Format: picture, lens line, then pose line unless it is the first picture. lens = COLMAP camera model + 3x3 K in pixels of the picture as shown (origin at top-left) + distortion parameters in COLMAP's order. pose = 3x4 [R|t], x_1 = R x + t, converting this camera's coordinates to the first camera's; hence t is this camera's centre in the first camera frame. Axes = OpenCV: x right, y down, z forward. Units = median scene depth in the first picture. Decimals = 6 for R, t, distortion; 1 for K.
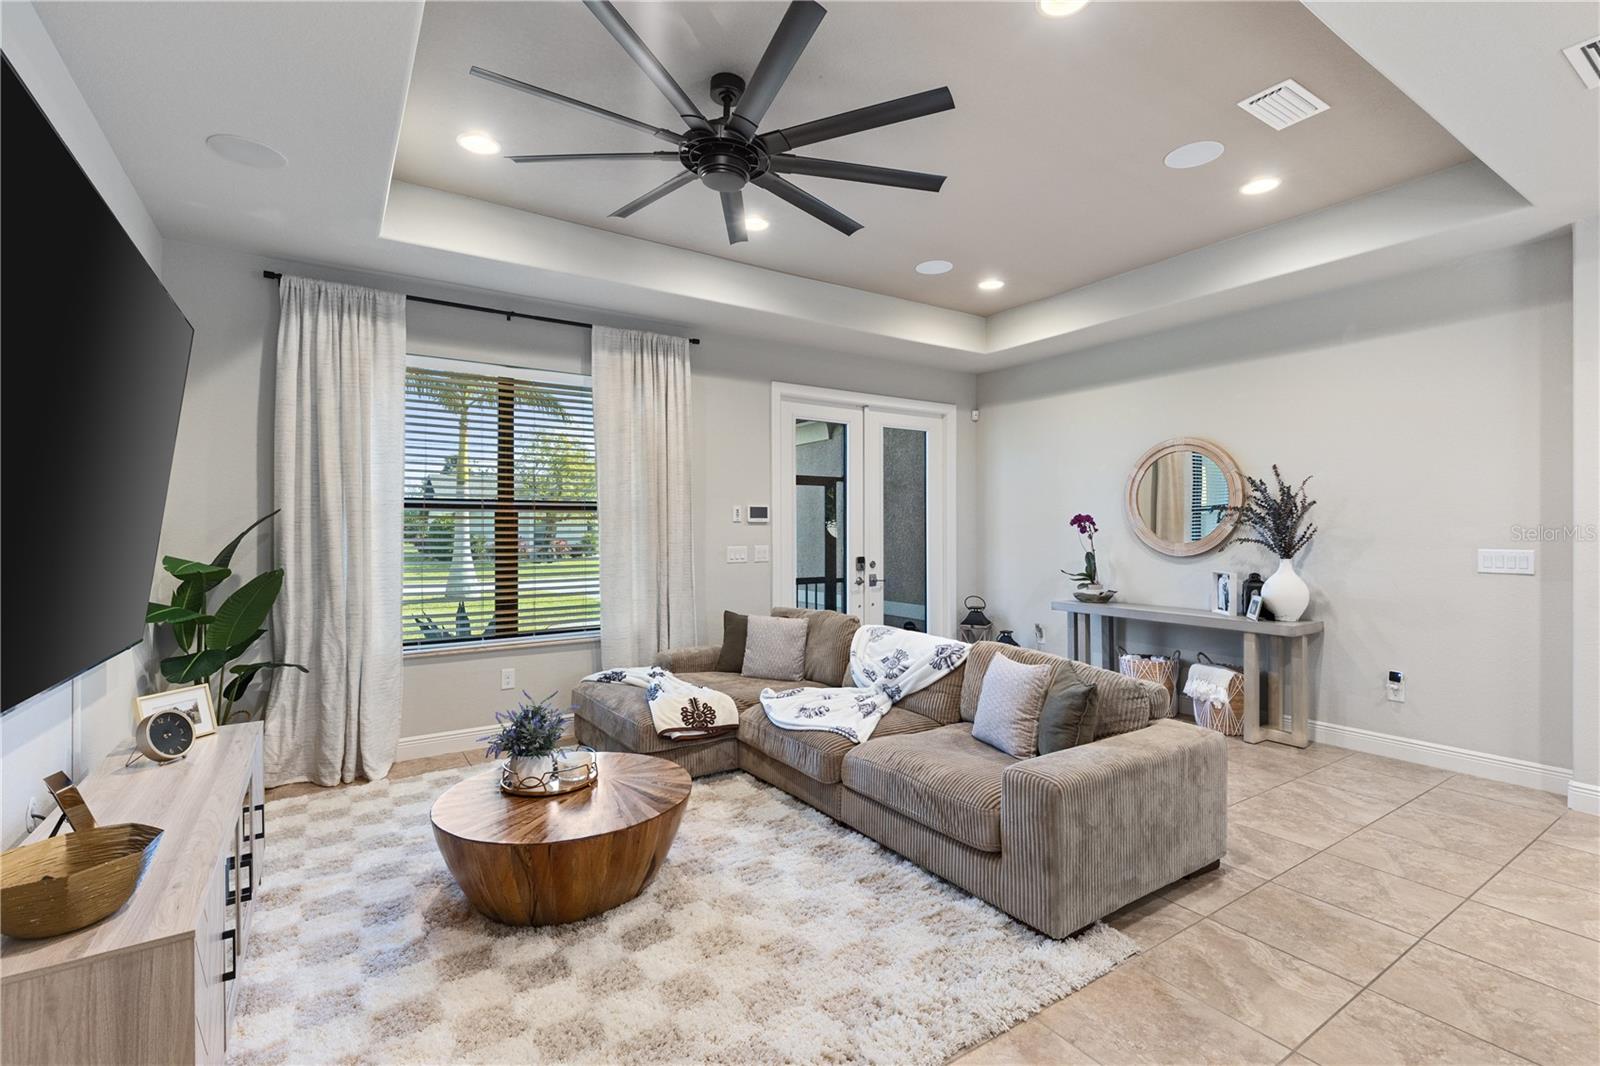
lens RADIAL K [[720.1, 0, 796.7], [0, 720.1, 528.4], [0, 0, 1]] dist [0.009695, -0.003475]
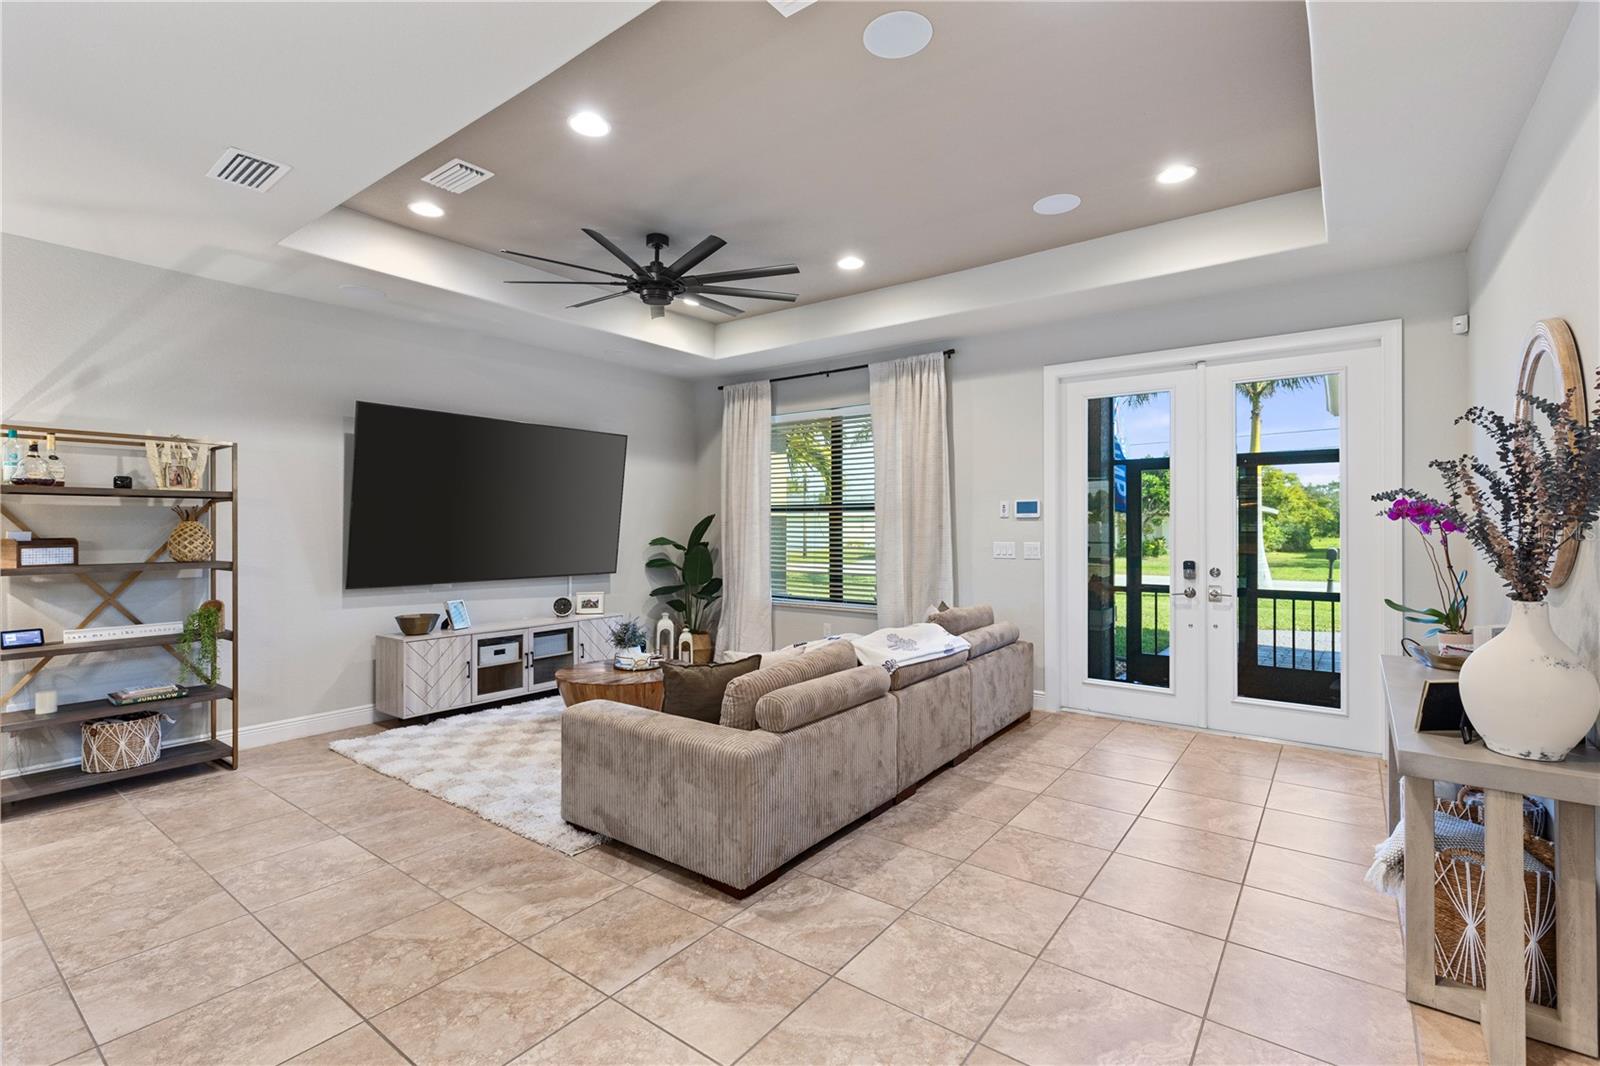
lens RADIAL K [[720.1, 0, 804.2], [0, 720.1, 524.5], [0, 0, 1]] dist [0.009695, -0.003475]
pose [[0.335502, 0.000970, -0.942039, 0.876907], [0.003737, 0.999990, 0.002360, -0.003059], [0.942032, -0.004313, 0.335495, 0.463457]]
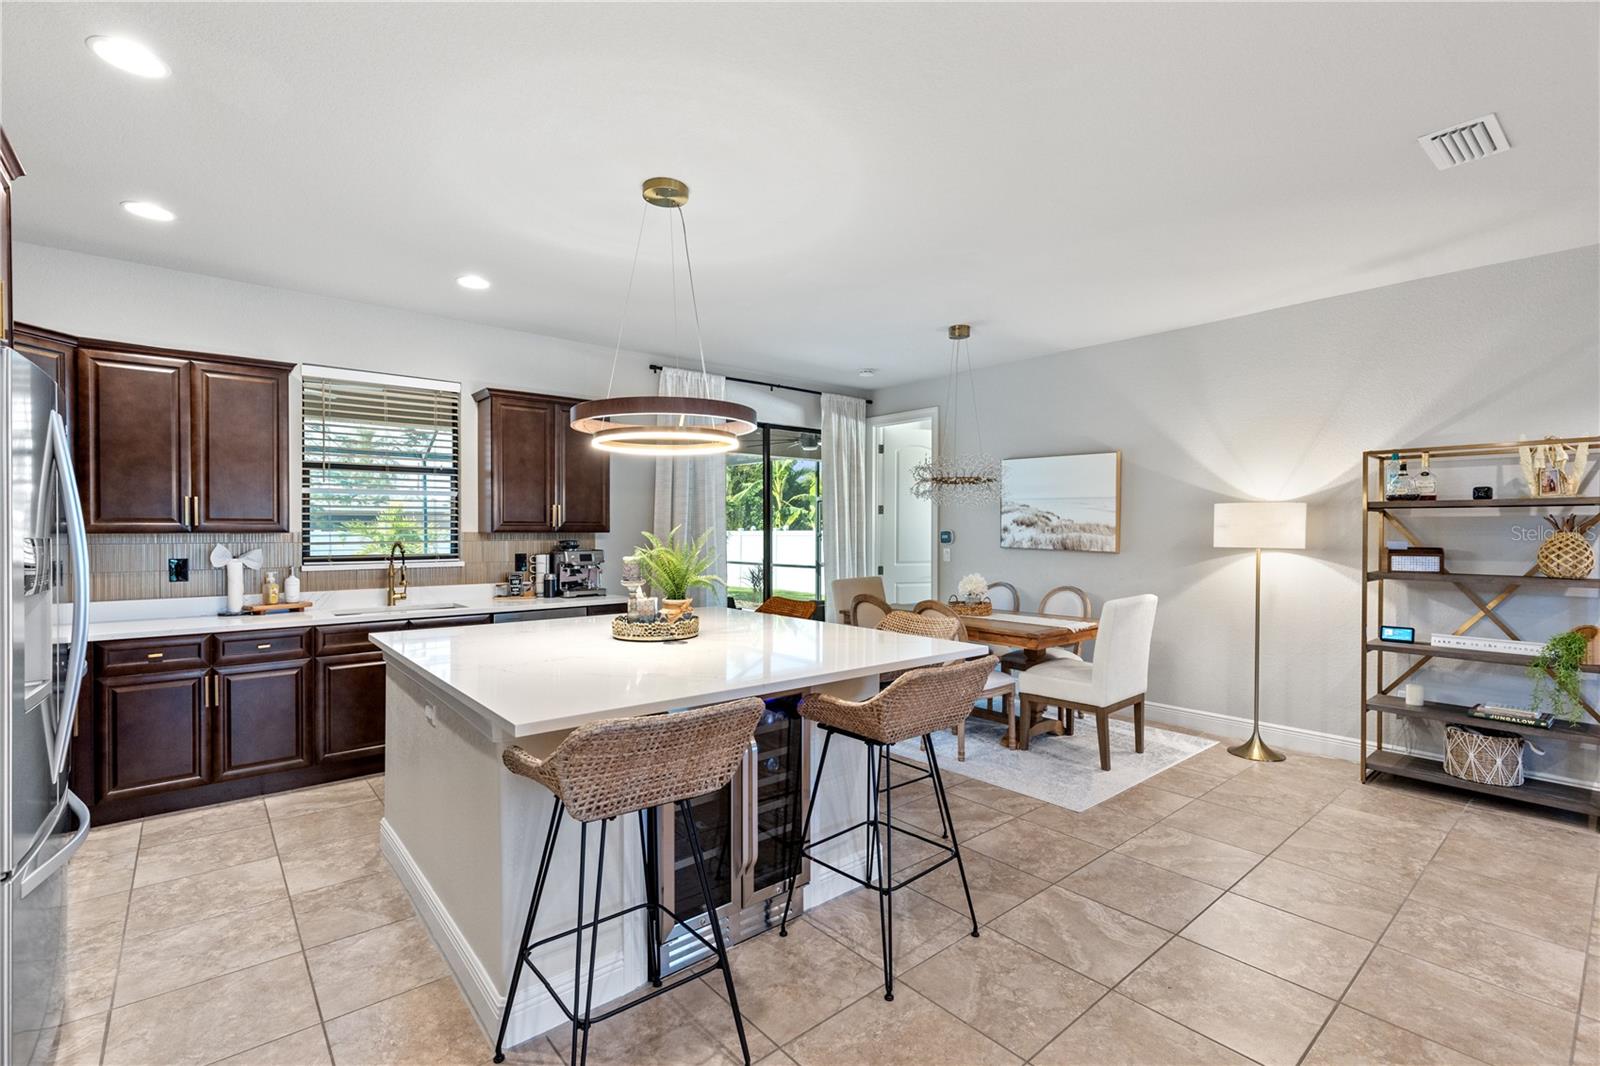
lens RADIAL K [[720.1, 0, 801.9], [0, 720.1, 530.9], [0, 0, 1]] dist [0.009695, -0.003475]
pose [[-0.992566, 0.001922, -0.121693, 0.705499], [0.002212, 0.999995, -0.002243, -0.008838], [0.121688, -0.002496, -0.992565, 0.716898]]
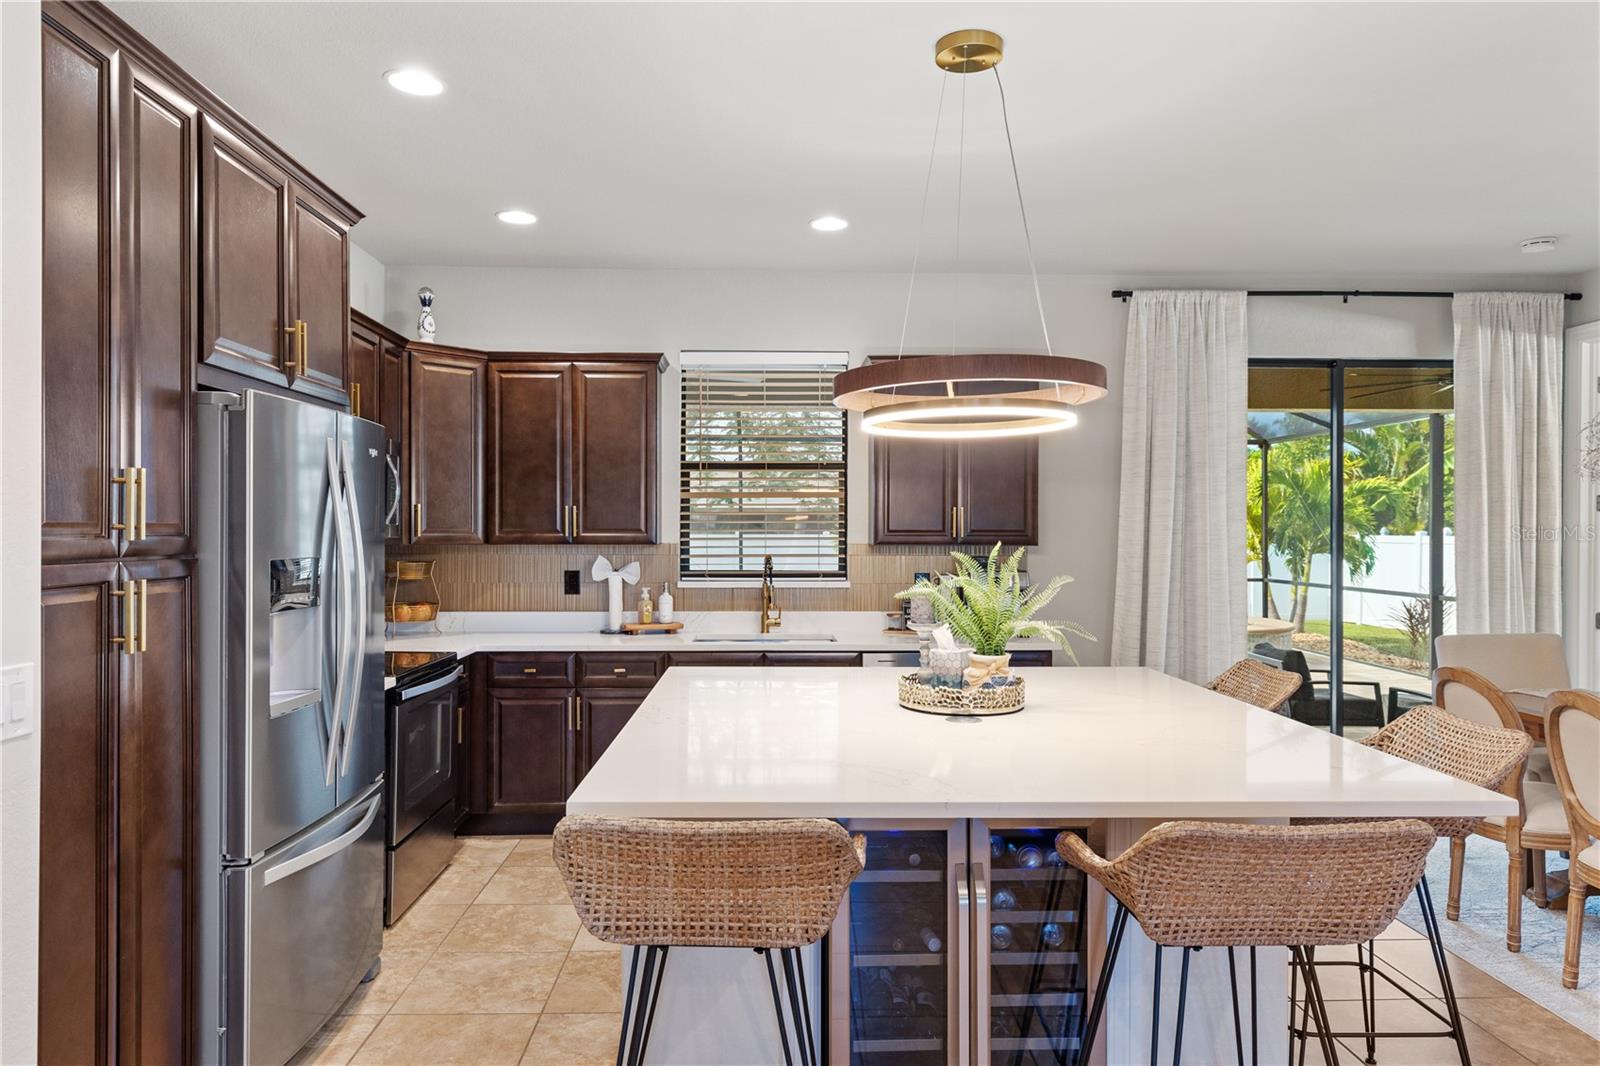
lens RADIAL K [[1043.6, 0, 796.6], [0, 1043.6, 528.8], [0, 0, 1]] dist [0.004373, -0.000892]
pose [[-0.857146, 0.000005, 0.515074, 0.512316], [-0.002884, 0.999984, -0.004809, -0.021355], [-0.515066, -0.005608, -0.857132, 0.657332]]
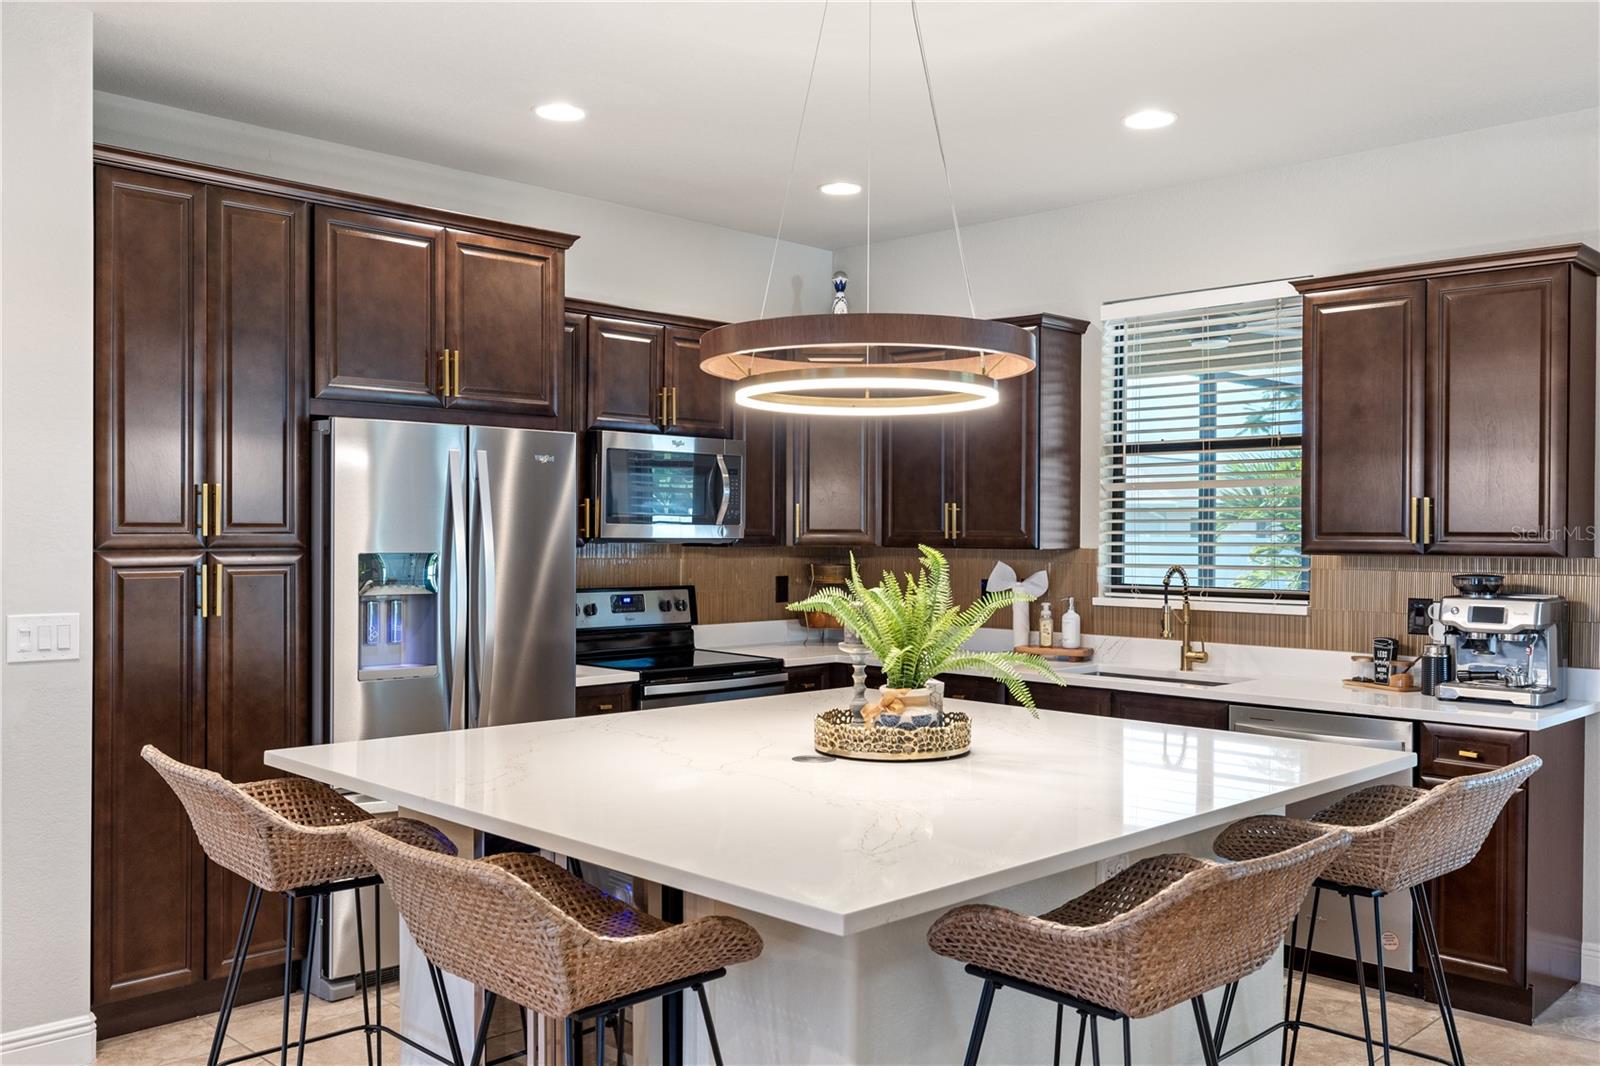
lens RADIAL K [[1370.2, 0, 800.0], [0, 1370.2, 542.7], [0, 0, 1]] dist [0.014437, -0.002804]
pose [[-0.211770, -0.009950, 0.977269, 0.105261], [-0.009008, 0.999926, 0.008229, -0.023024], [-0.977278, -0.007061, -0.211844, 0.239560]]
